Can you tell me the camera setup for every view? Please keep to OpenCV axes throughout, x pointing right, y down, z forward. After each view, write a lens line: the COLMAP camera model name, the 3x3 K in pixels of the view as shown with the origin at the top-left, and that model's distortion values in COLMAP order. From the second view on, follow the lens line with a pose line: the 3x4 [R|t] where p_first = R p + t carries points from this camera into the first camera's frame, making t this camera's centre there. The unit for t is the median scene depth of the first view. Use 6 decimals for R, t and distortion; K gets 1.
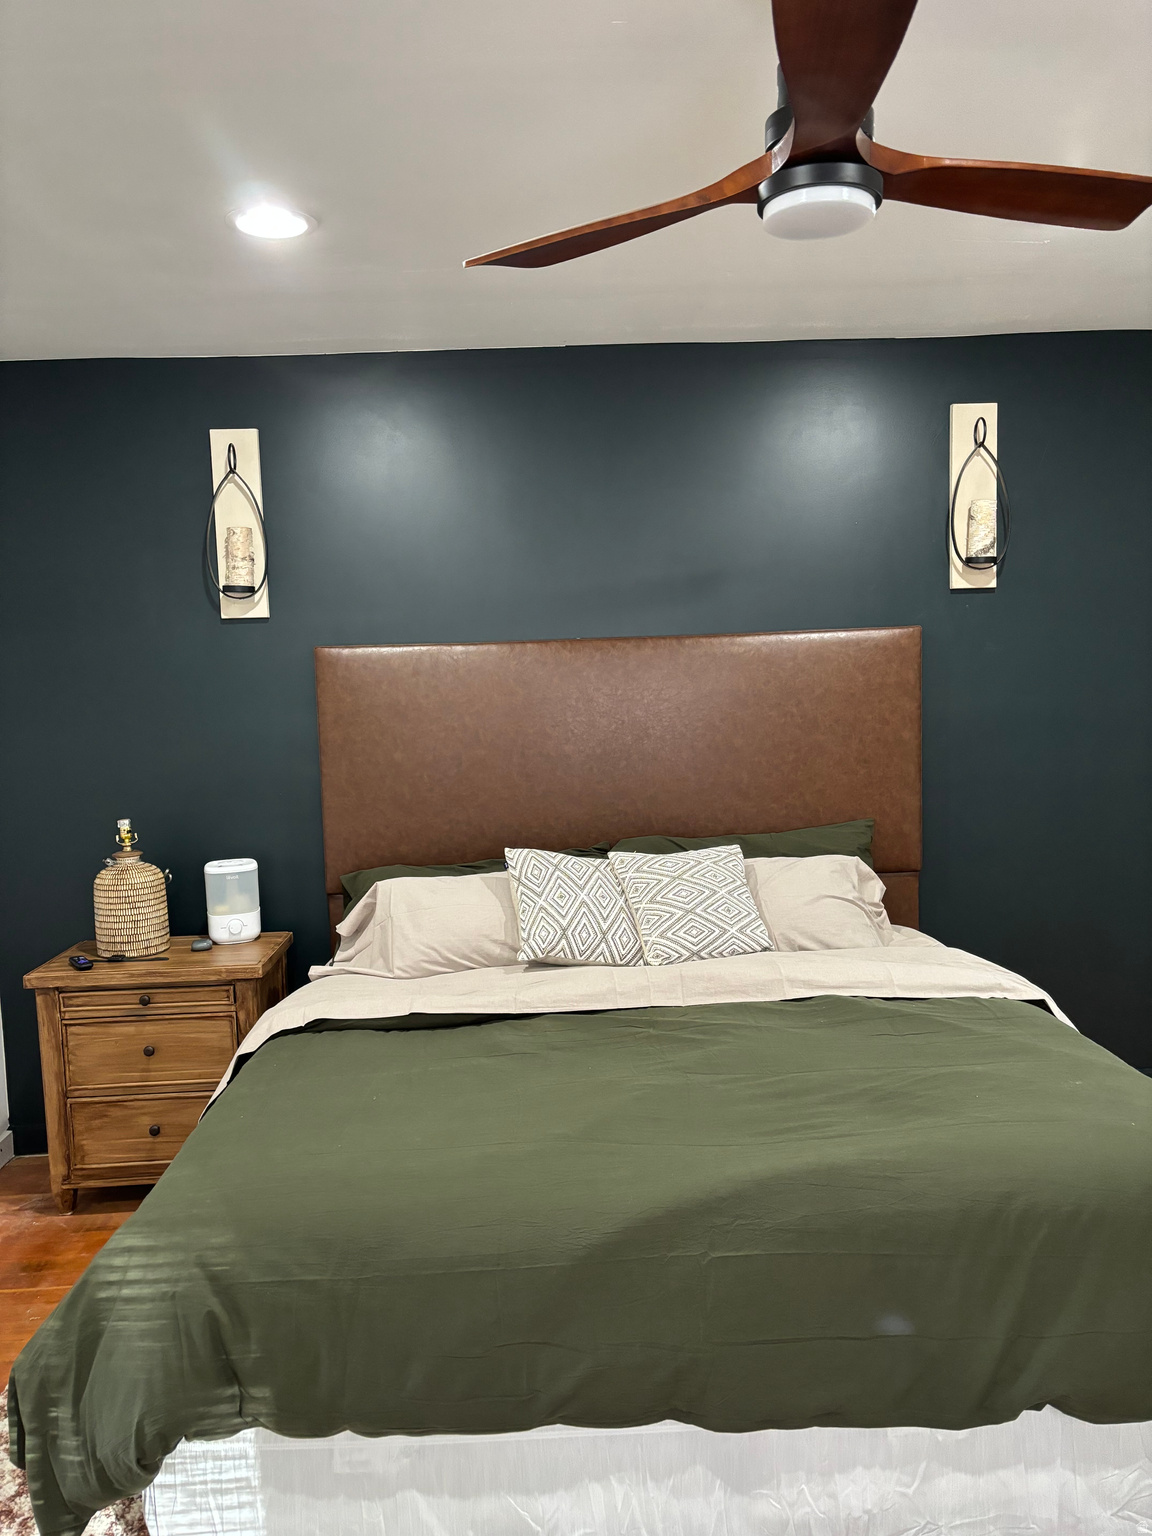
lens RADIAL K [[1156.2, 0, 576.0], [0, 1156.2, 768.0], [0, 0, 1]] dist [0.098259, -0.109425]
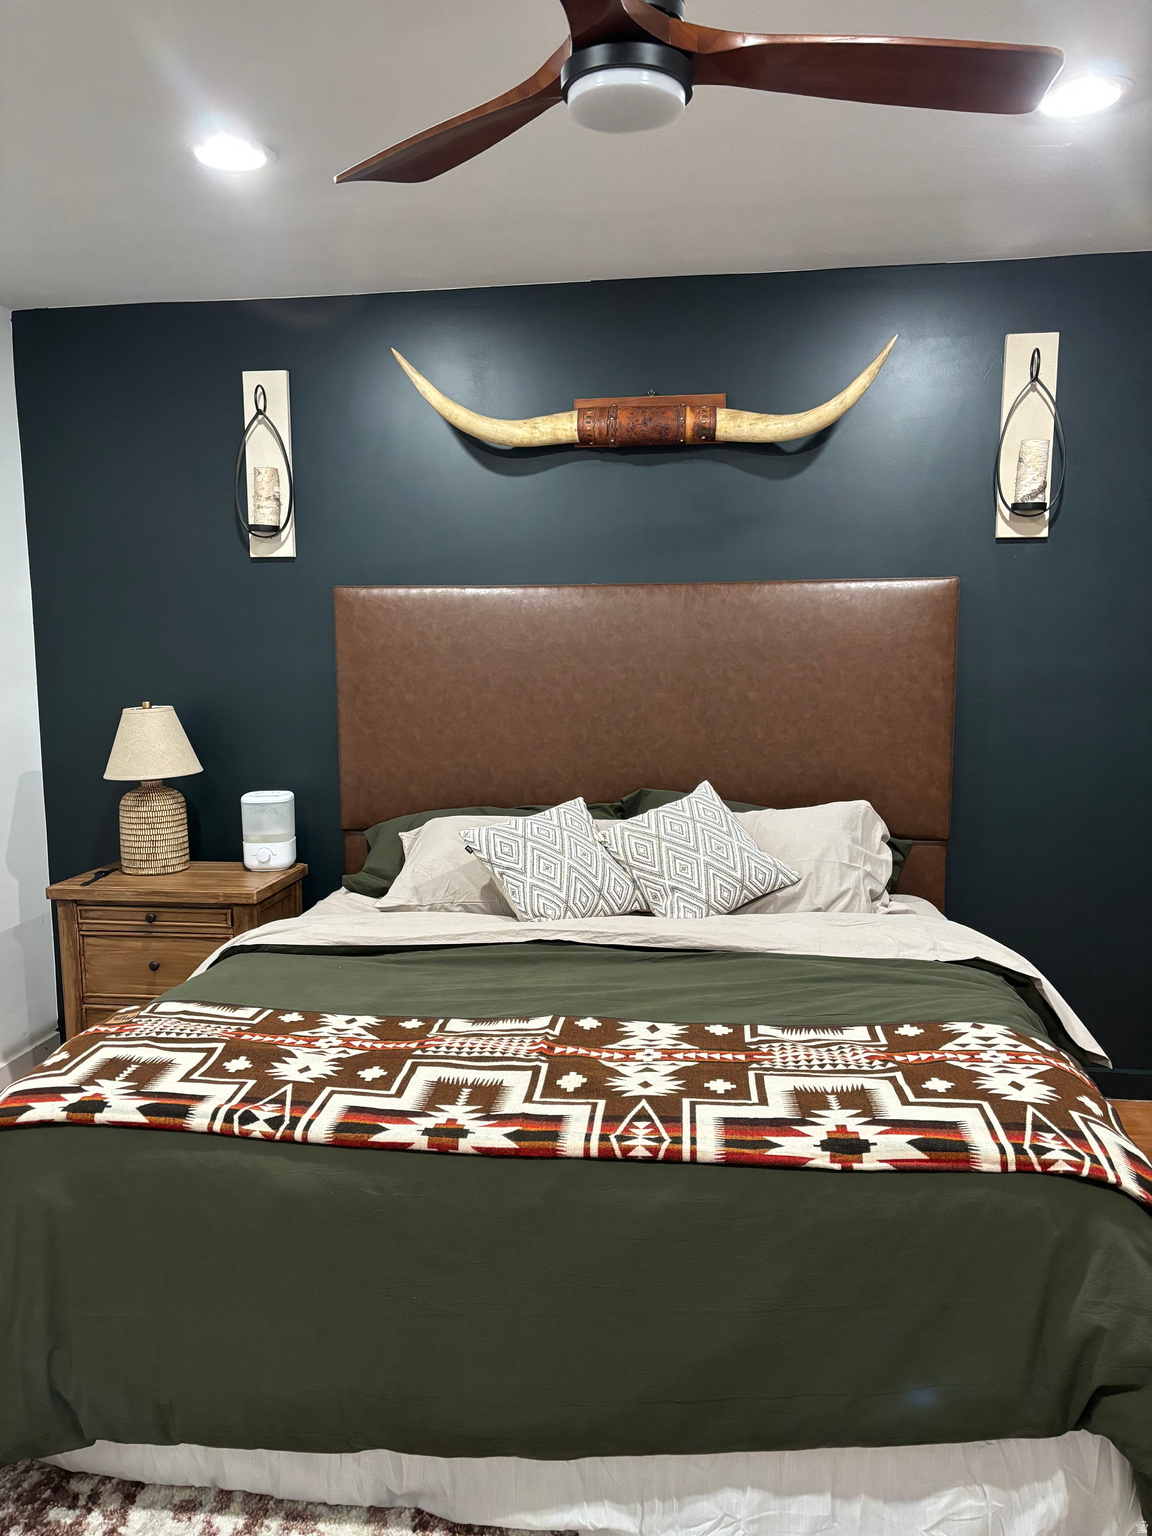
lens RADIAL K [[1149.8, 0, 576.0], [0, 1149.8, 768.0], [0, 0, 1]] dist [0.054499, 0.001069]
pose [[0.985582, 0.045736, -0.162897, 0.156085], [-0.040074, 0.998479, 0.037876, 0.007654], [0.164382, -0.030802, 0.985916, 0.033572]]
